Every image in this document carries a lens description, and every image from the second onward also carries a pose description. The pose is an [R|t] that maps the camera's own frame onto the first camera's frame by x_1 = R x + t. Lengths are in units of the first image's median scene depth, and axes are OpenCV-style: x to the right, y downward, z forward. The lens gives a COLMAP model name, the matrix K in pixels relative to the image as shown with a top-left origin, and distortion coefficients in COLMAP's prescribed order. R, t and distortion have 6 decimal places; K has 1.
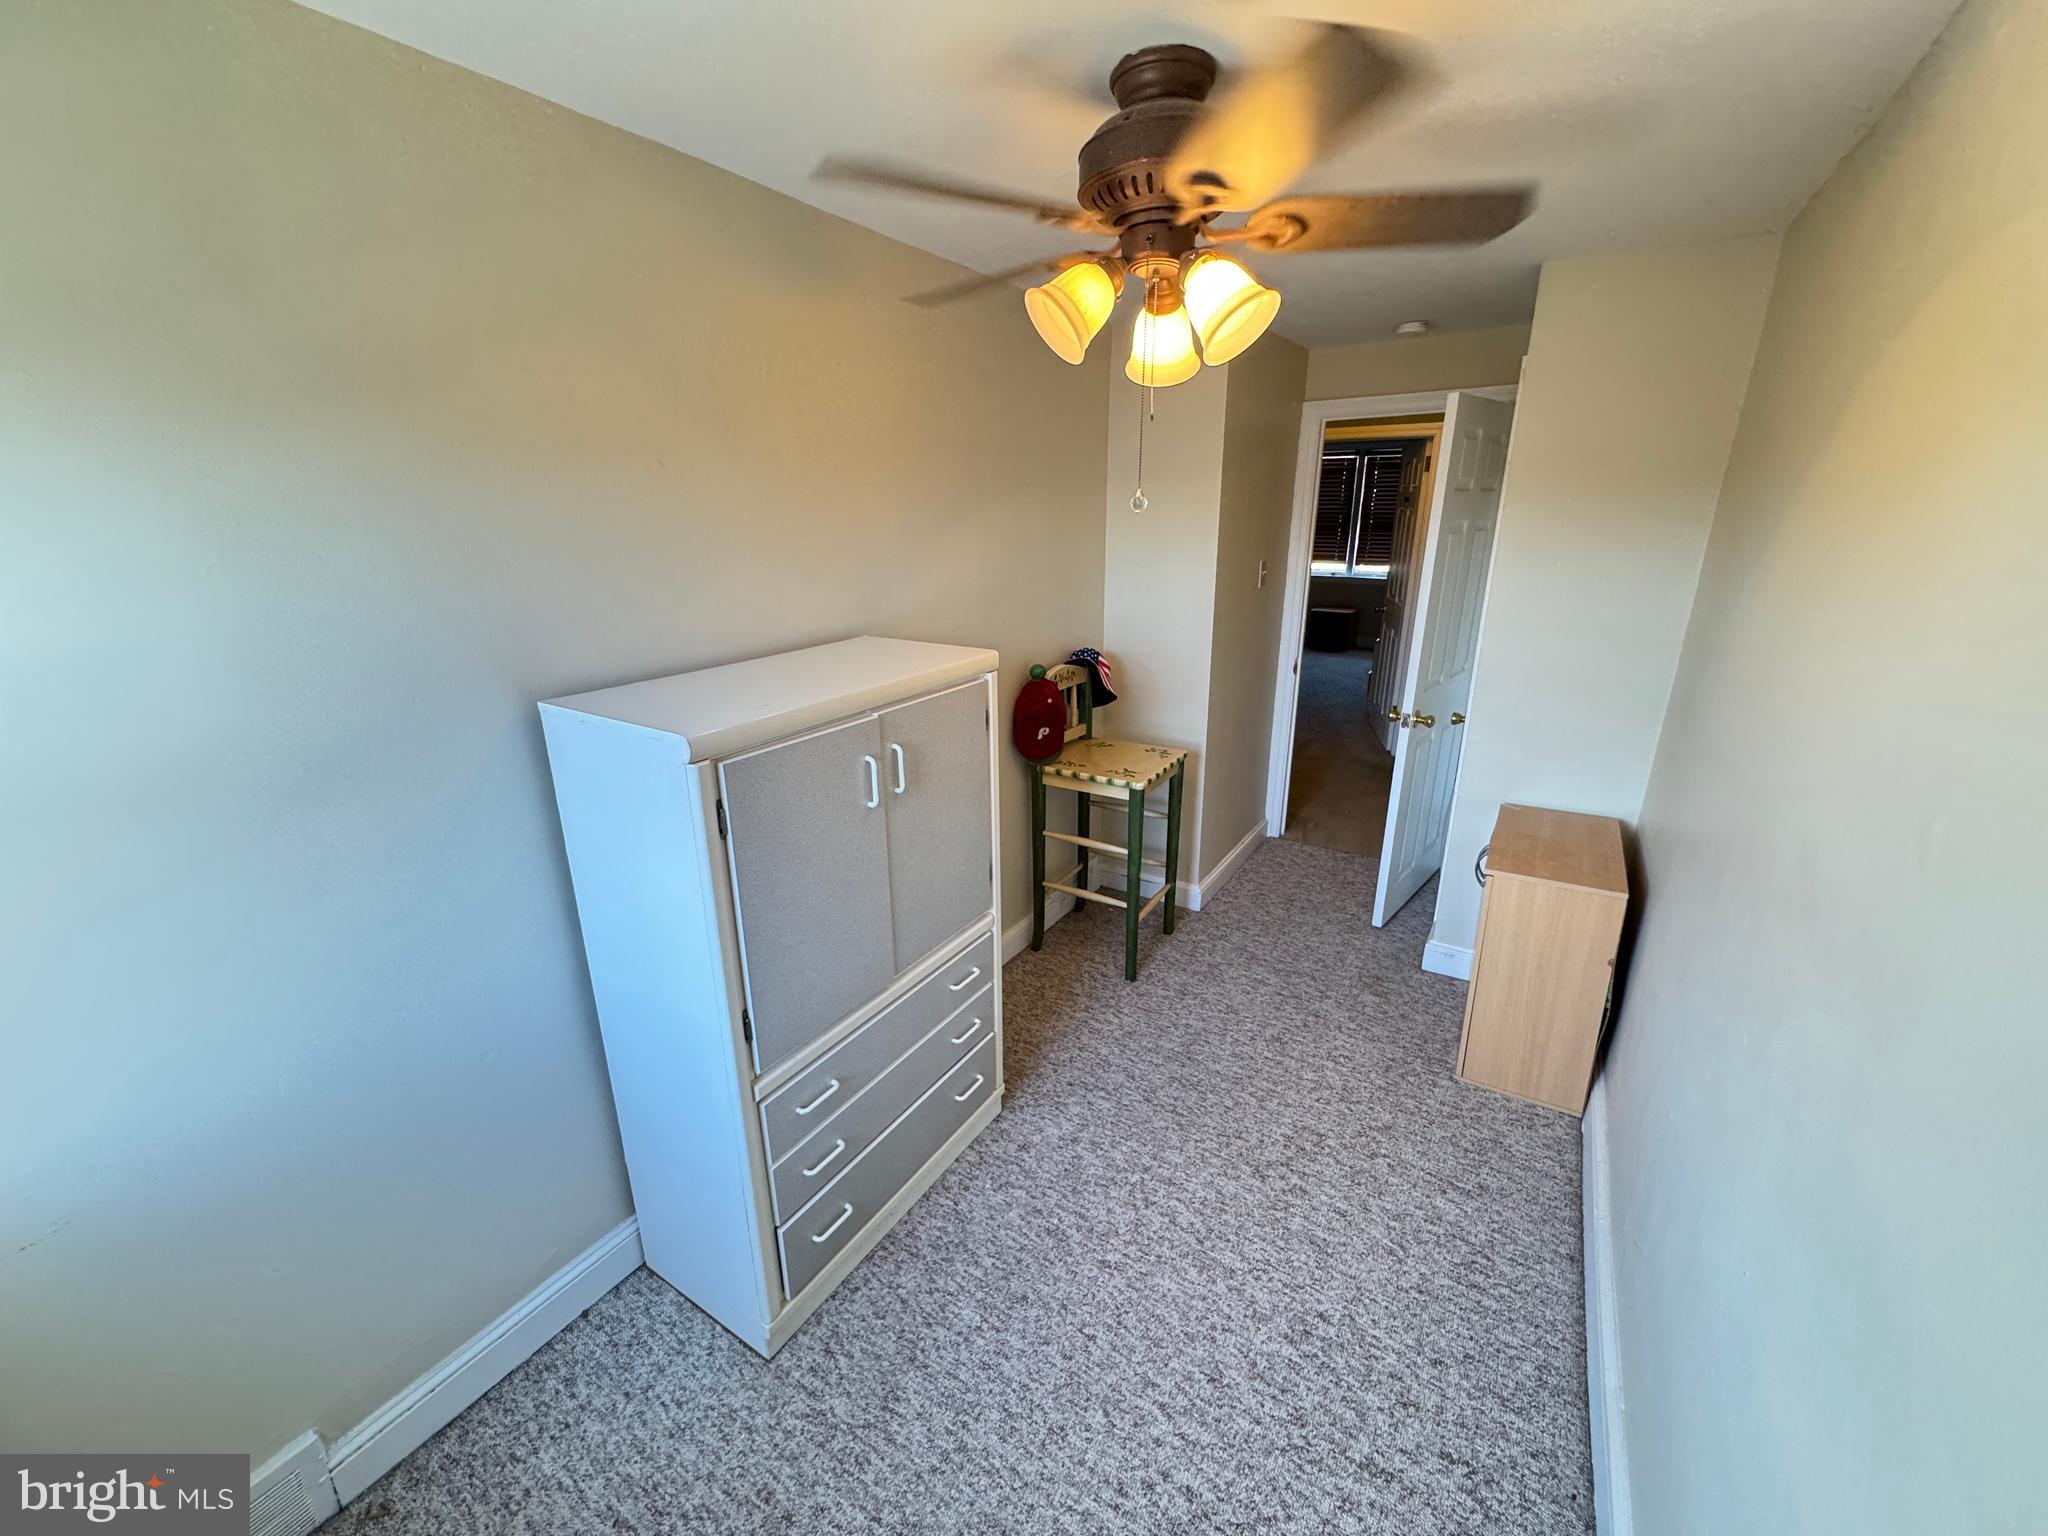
lens RADIAL K [[817.6, 0, 1025.3], [0, 817.6, 767.2], [0, 0, 1]] dist [-0.000553, -0.000129]
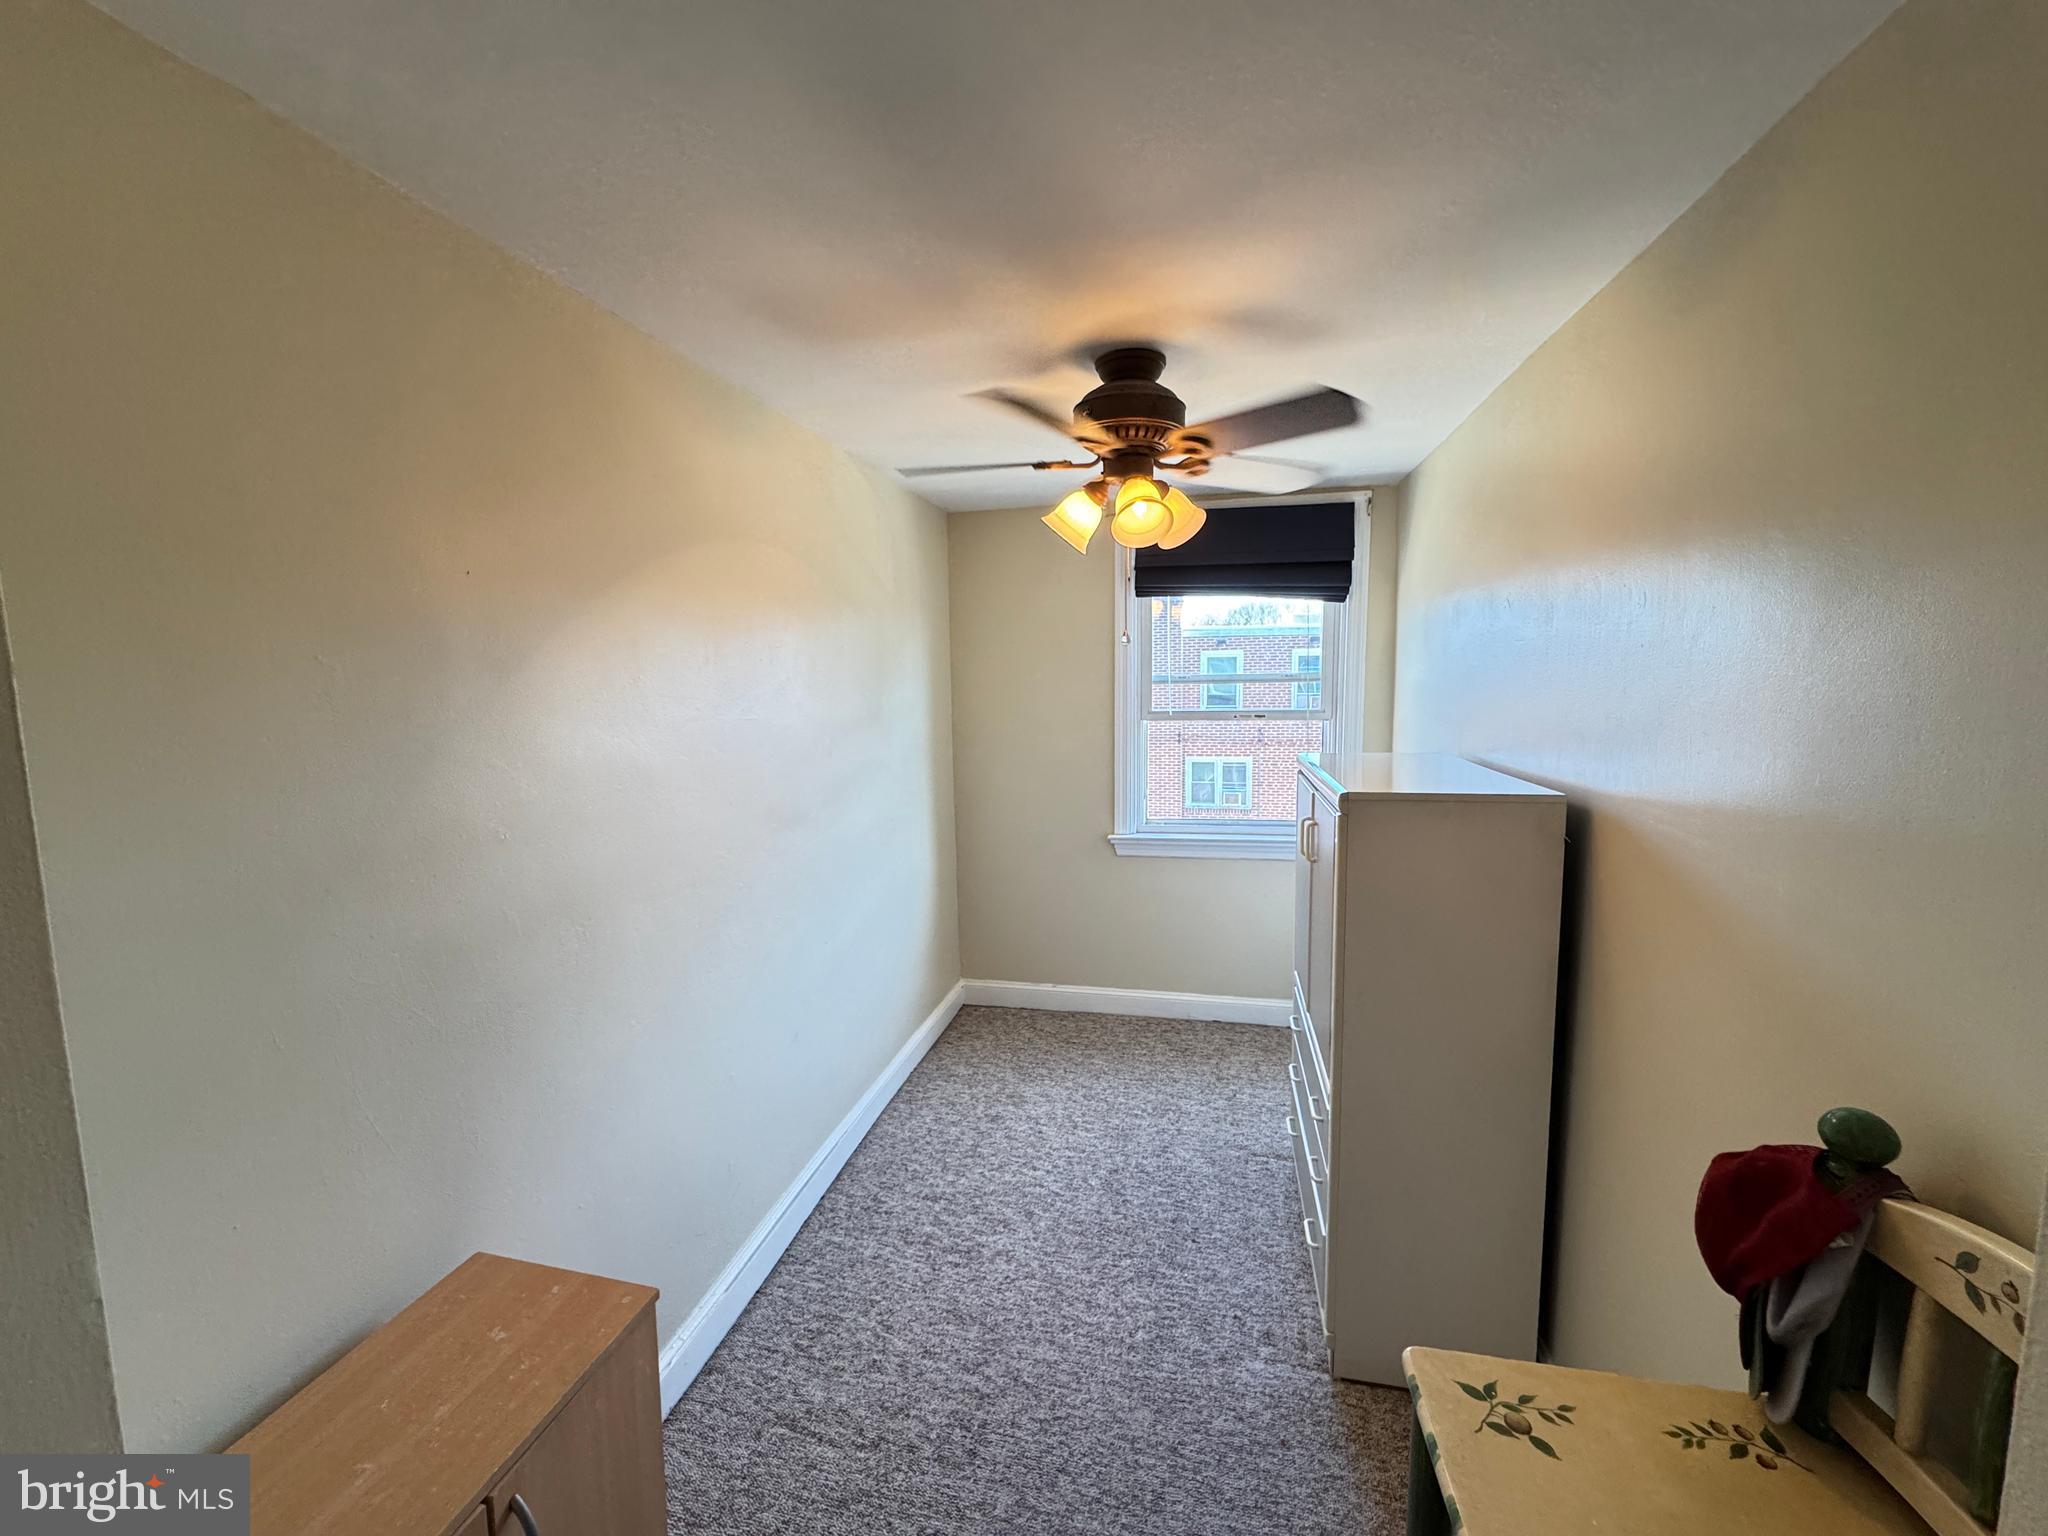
lens RADIAL K [[817.6, 0, 1026.0], [0, 817.6, 763.9], [0, 0, 1]] dist [-0.000553, -0.000129]
pose [[-0.940846, 0.058447, -0.333756, 0.525491], [-0.083035, 0.915205, 0.394341, -0.446003], [0.328503, 0.398727, -0.856214, 1.488669]]
